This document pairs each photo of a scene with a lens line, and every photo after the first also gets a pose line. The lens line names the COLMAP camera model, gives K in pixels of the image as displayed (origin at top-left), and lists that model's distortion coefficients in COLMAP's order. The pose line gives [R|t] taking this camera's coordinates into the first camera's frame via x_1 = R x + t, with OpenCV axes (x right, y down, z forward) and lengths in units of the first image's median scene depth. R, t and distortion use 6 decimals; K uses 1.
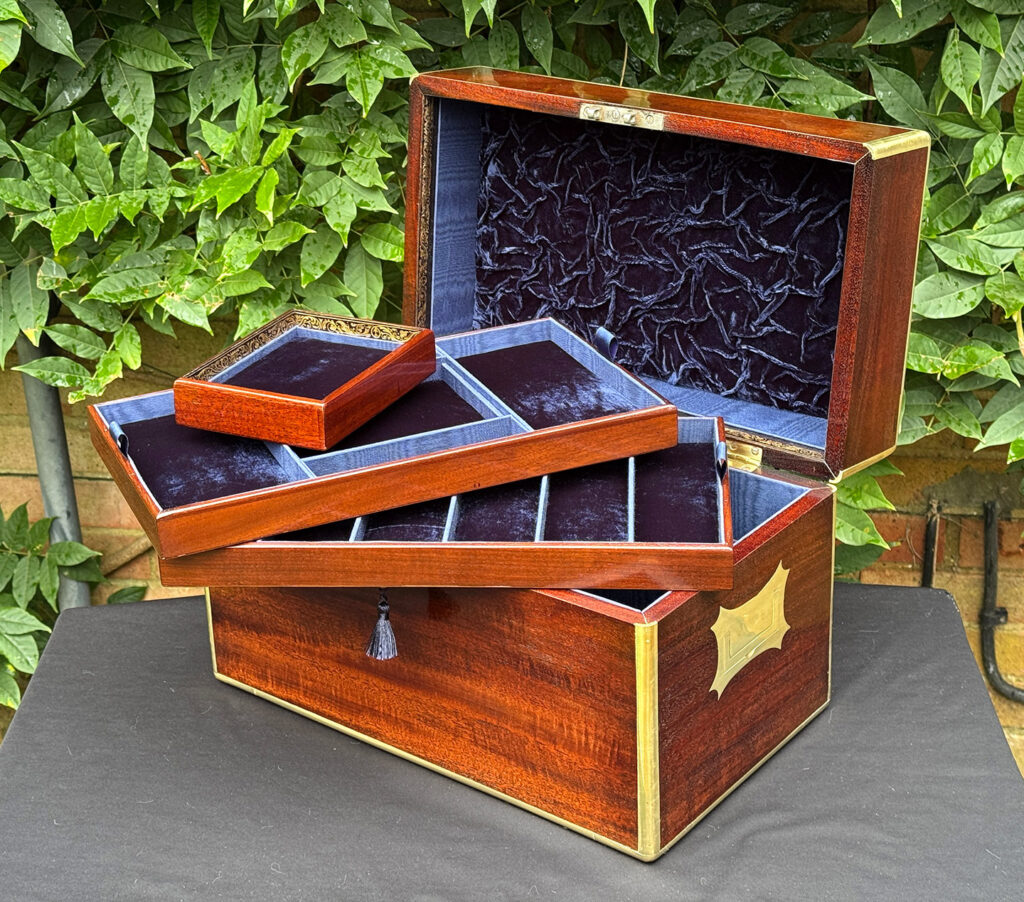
lens RADIAL K [[1998.0, 0, 464.8], [0, 1998.0, 374.4], [0, 0, 1]] dist [0.218937, 0.000000]
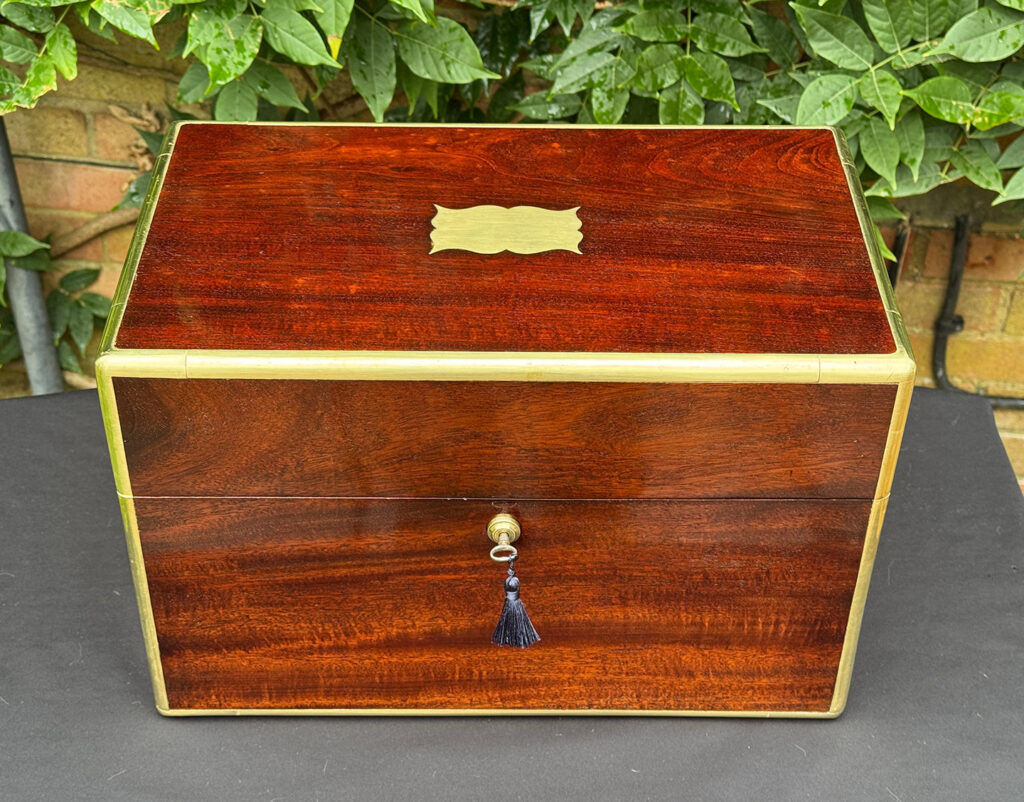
lens RADIAL K [[1677.2, 0, 488.9], [0, 1677.2, 399.0], [0, 0, 1]] dist [0.154688, 0.000000]
pose [[0.997940, 0.016691, 0.061941, -0.025081], [-0.032492, 0.964058, 0.263699, -0.074349], [-0.055314, -0.265168, 0.962614, 0.237830]]
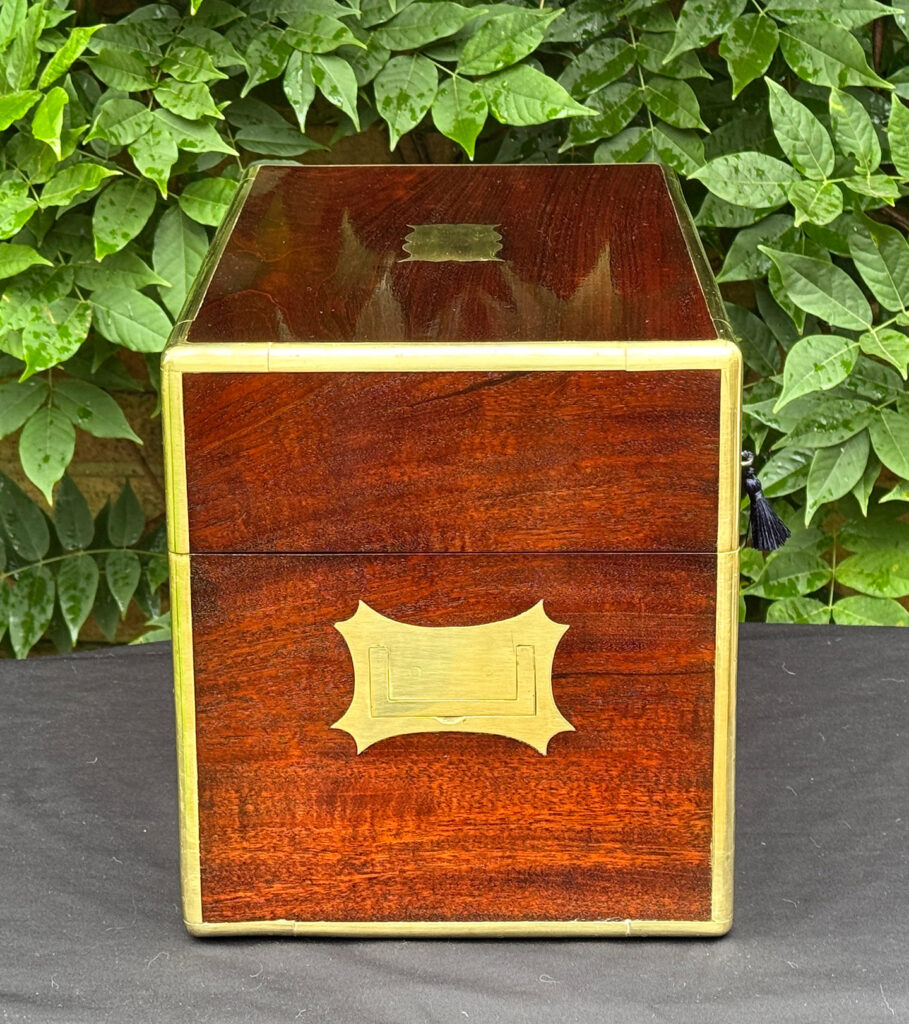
lens RADIAL K [[2818.3, 0, 440.7], [0, 2818.3, 379.4], [0, 0, 1]] dist [0.201520, 0.000000]
pose [[0.994145, 0.009115, 0.107667, -0.067441], [0.006078, 0.990140, -0.139947, 0.131739], [-0.107881, 0.139782, 0.984288, 0.039129]]
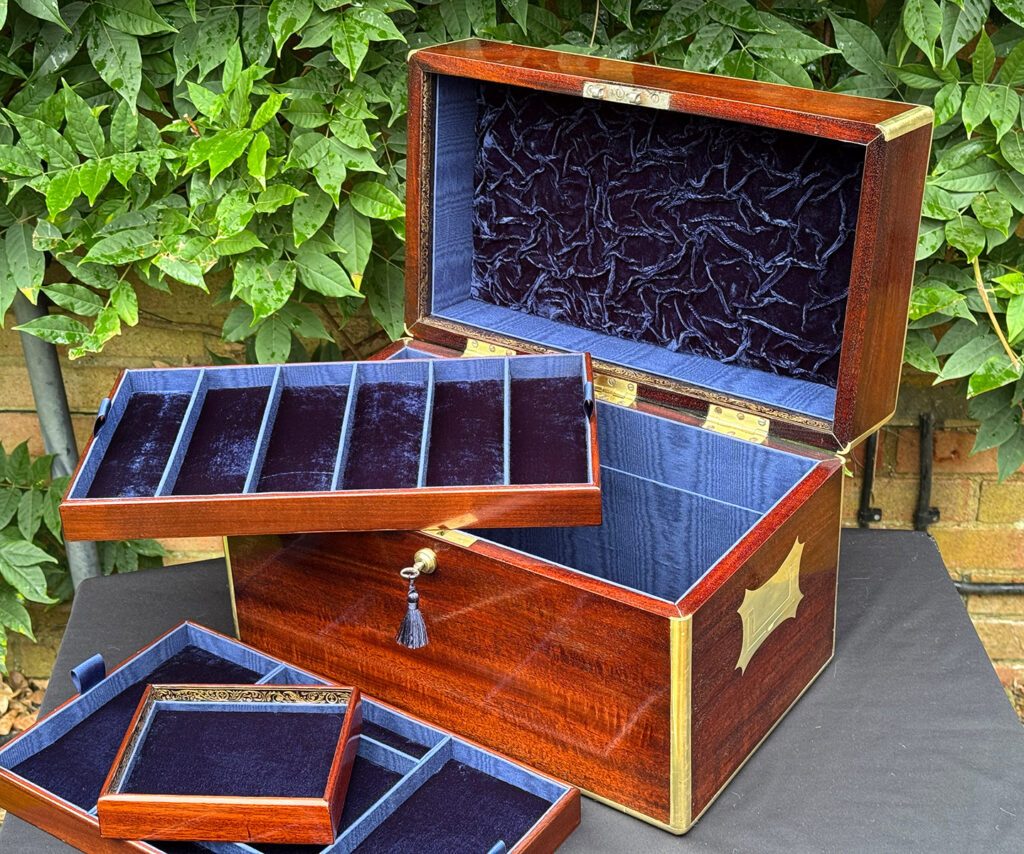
lens RADIAL K [[1739.8, 0, 485.1], [0, 1739.8, 384.5], [0, 0, 1]] dist [0.209935, 0.000000]
pose [[0.998027, -0.029880, 0.055213, -0.035066], [0.025269, 0.996279, 0.082394, -0.044471], [-0.057470, -0.080837, 0.995069, 0.088566]]
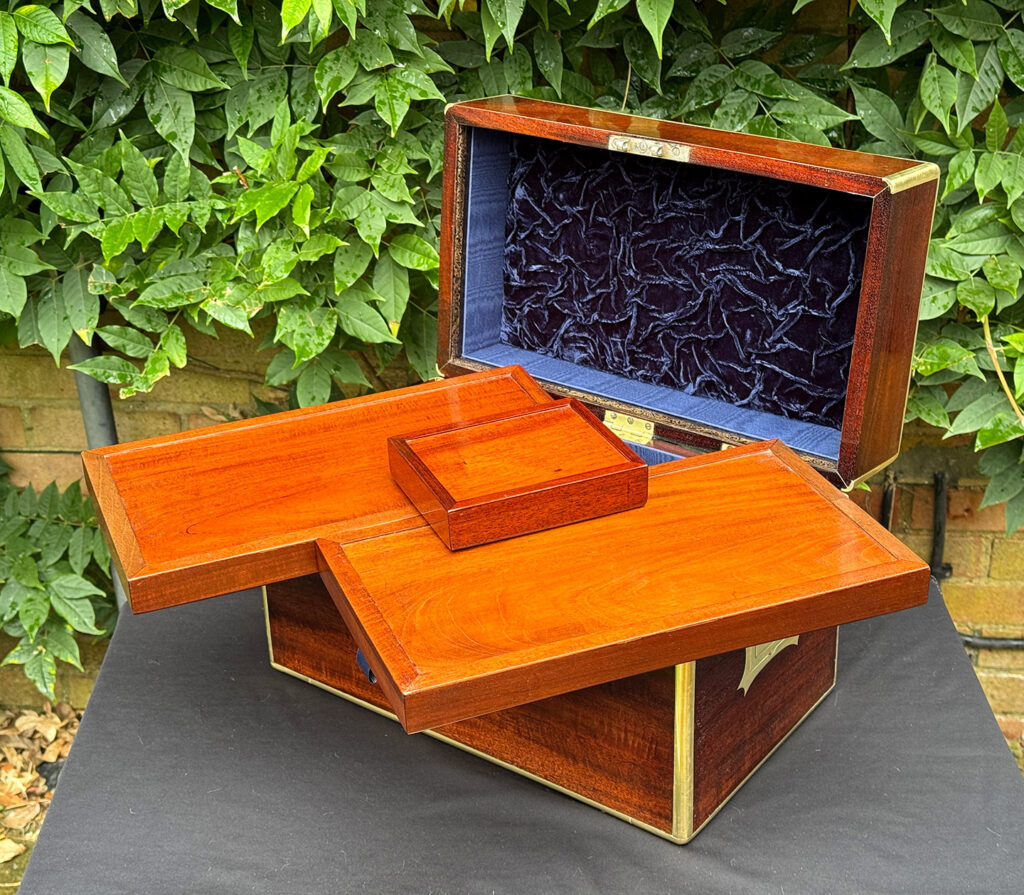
lens RADIAL K [[1699.1, 0, 503.8], [0, 1699.1, 441.6], [0, 0, 1]] dist [0.197454, 0.000000]
pose [[0.999133, -0.007926, 0.040867, -0.028519], [0.004967, 0.997392, 0.072010, -0.029798], [-0.041331, -0.071744, 0.996566, 0.065646]]
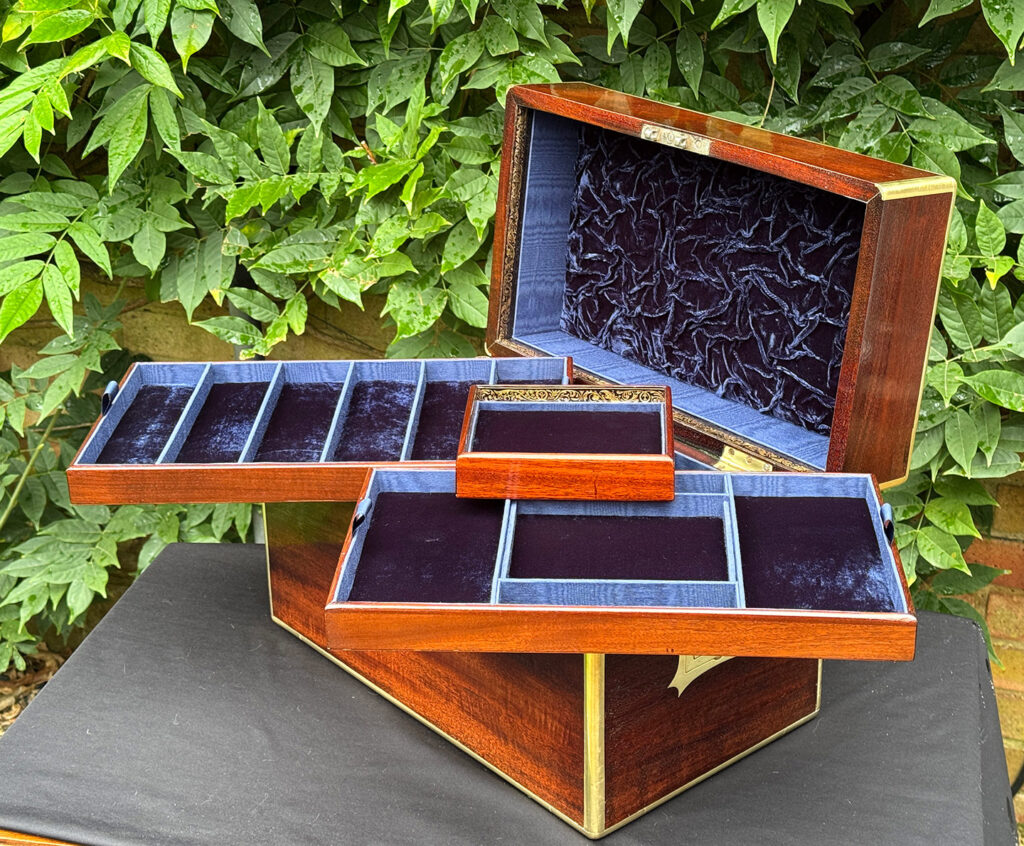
lens RADIAL K [[1831.0, 0, 547.3], [0, 1831.0, 380.6], [0, 0, 1]] dist [0.223486, 0.000000]
pose [[0.983538, 0.099928, -0.150556, 0.130531], [-0.098161, 0.994986, 0.019141, -0.010675], [0.151714, -0.004047, 0.988416, 0.023267]]
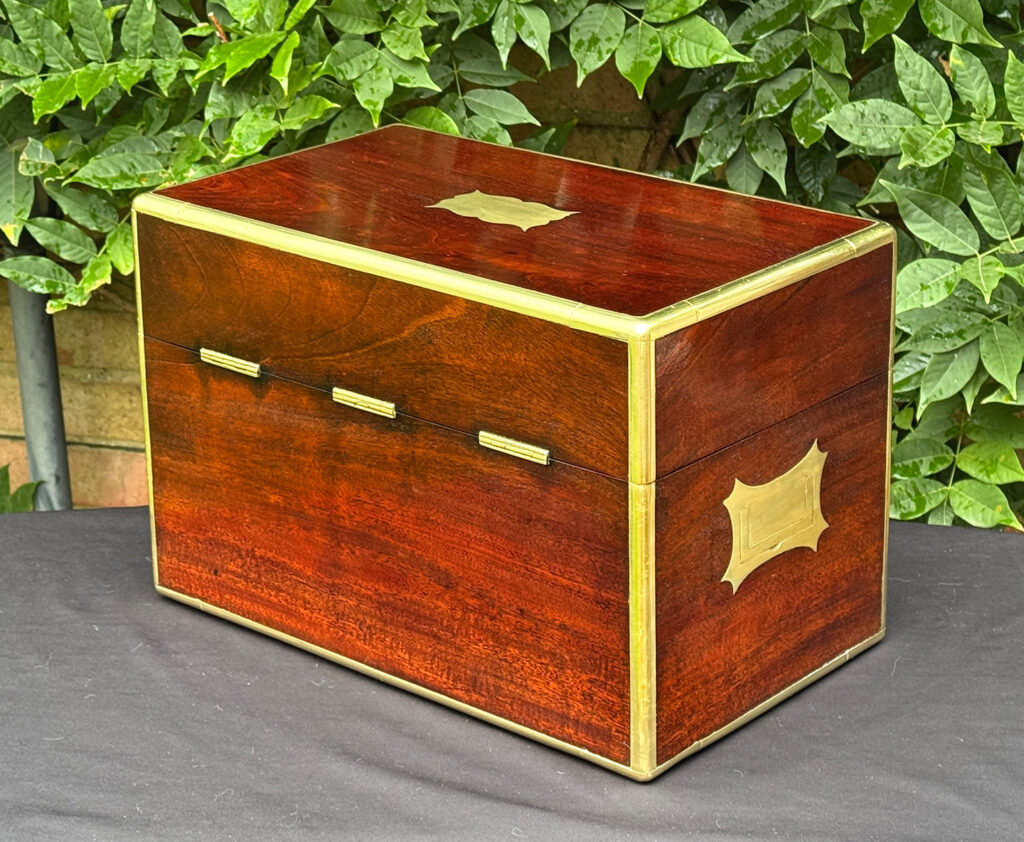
lens RADIAL K [[2608.3, 0, 527.6], [0, 2608.3, 316.3], [0, 0, 1]] dist [0.224170, 0.000000]
pose [[0.996426, 0.048379, -0.069243, 0.081181], [-0.053625, 0.995663, -0.076029, 0.092330], [0.065265, 0.079471, 0.994698, -0.072437]]
